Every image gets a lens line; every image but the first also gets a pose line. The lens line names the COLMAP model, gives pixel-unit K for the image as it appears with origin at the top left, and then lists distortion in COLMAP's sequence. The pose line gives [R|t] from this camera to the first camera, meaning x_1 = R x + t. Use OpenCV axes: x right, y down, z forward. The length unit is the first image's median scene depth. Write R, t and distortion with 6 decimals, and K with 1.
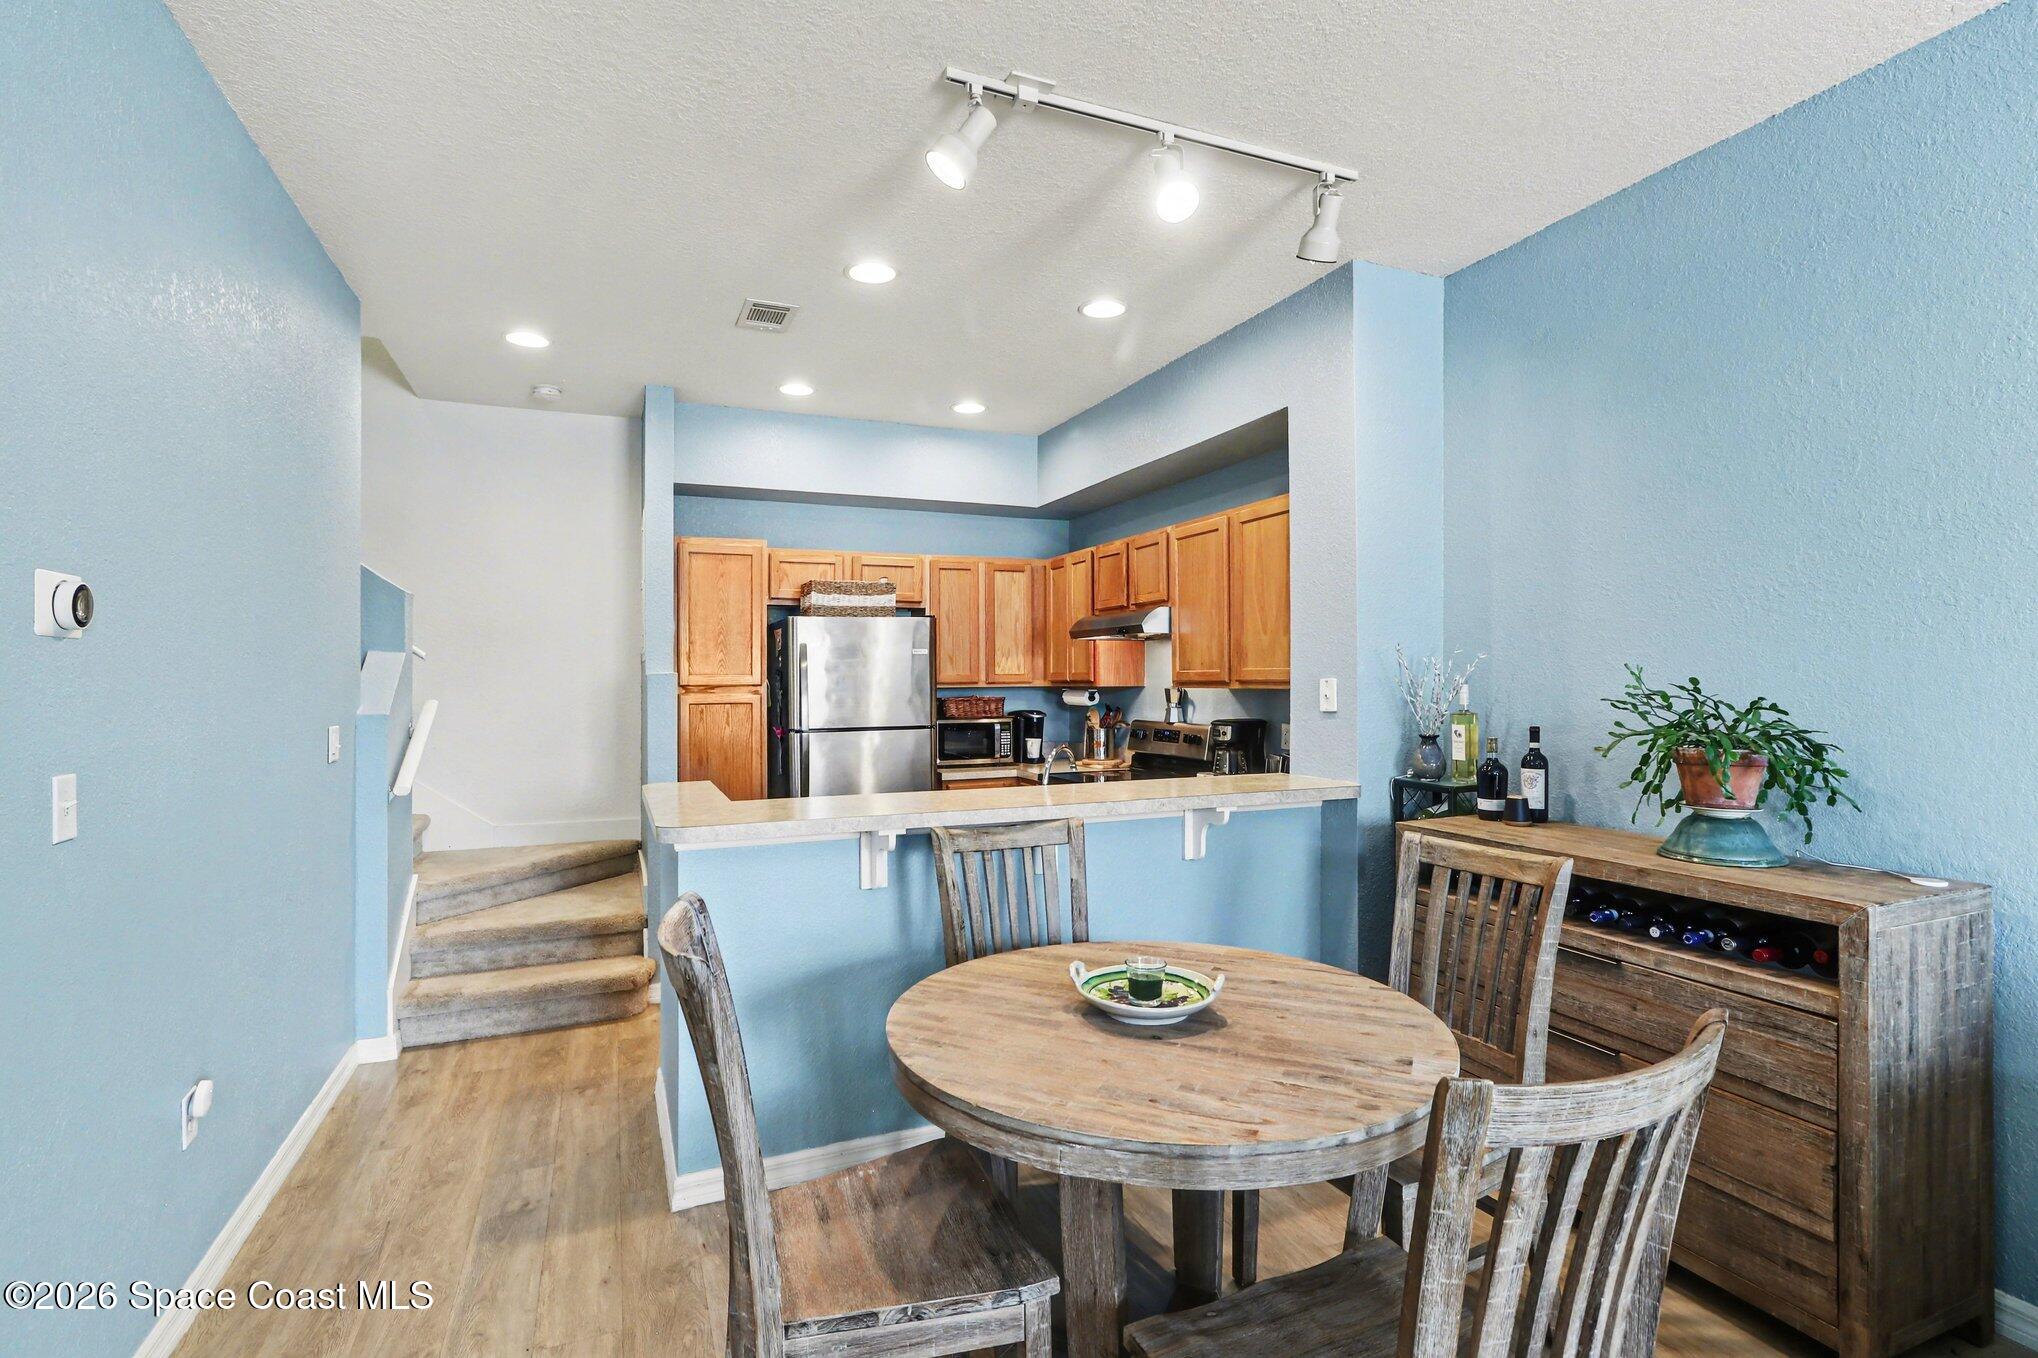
lens RADIAL K [[994.9, 0, 1006.1], [0, 994.9, 672.4], [0, 0, 1]] dist [-0.001983, 0.006851]
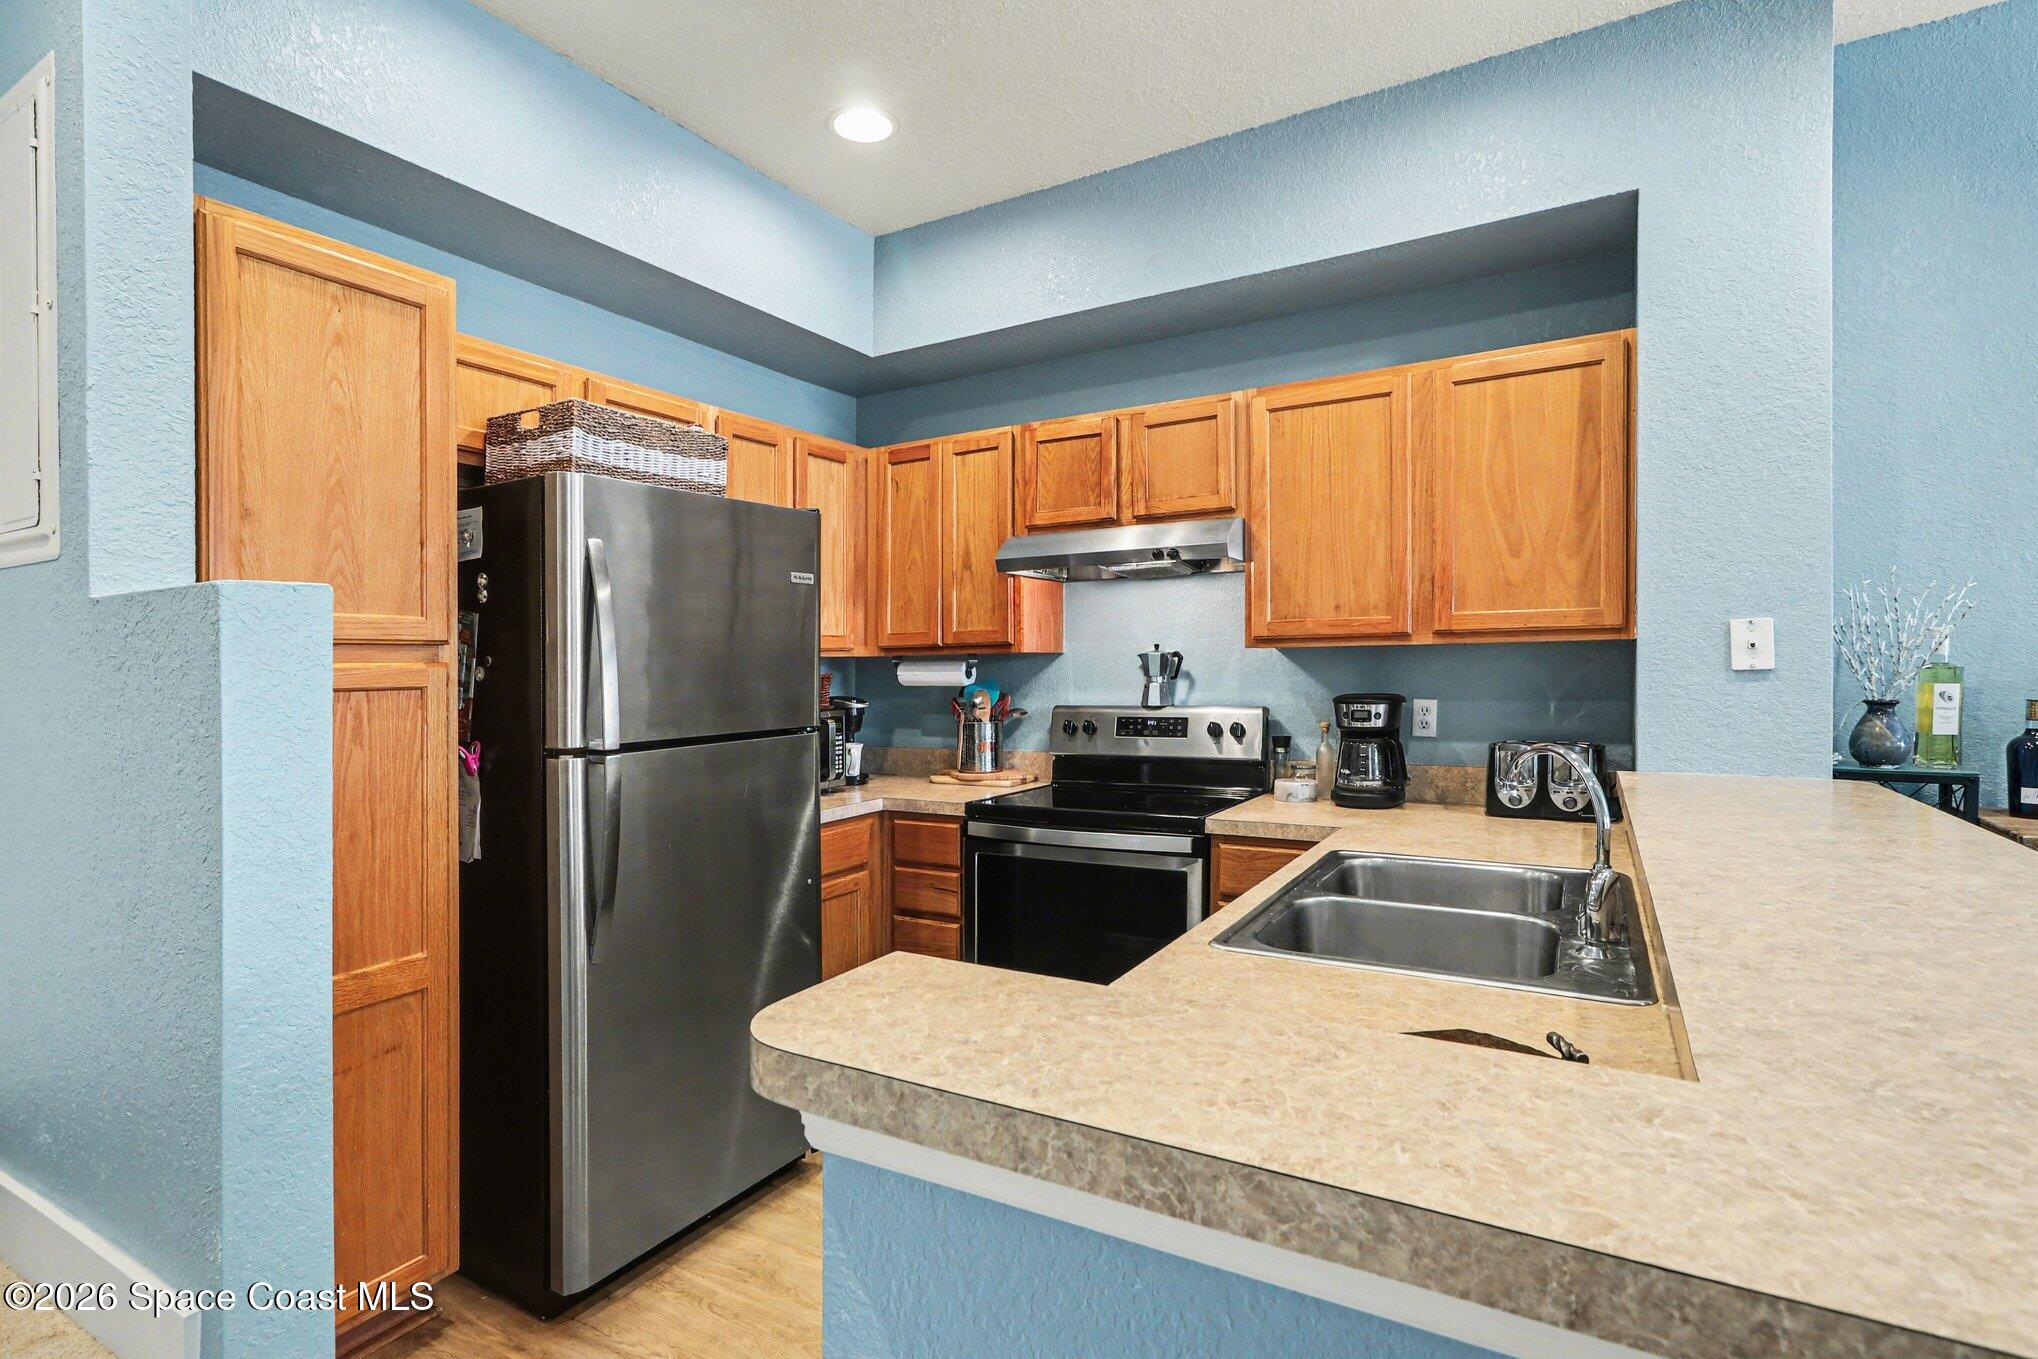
lens RADIAL K [[994.9, 0, 1018.8], [0, 994.9, 659.3], [0, 0, 1]] dist [-0.001983, 0.006851]
pose [[0.789659, -0.001006, 0.613546, -0.353825], [0.005076, 0.999975, -0.004894, 0.026056], [-0.613525, 0.006979, 0.789644, 0.626947]]
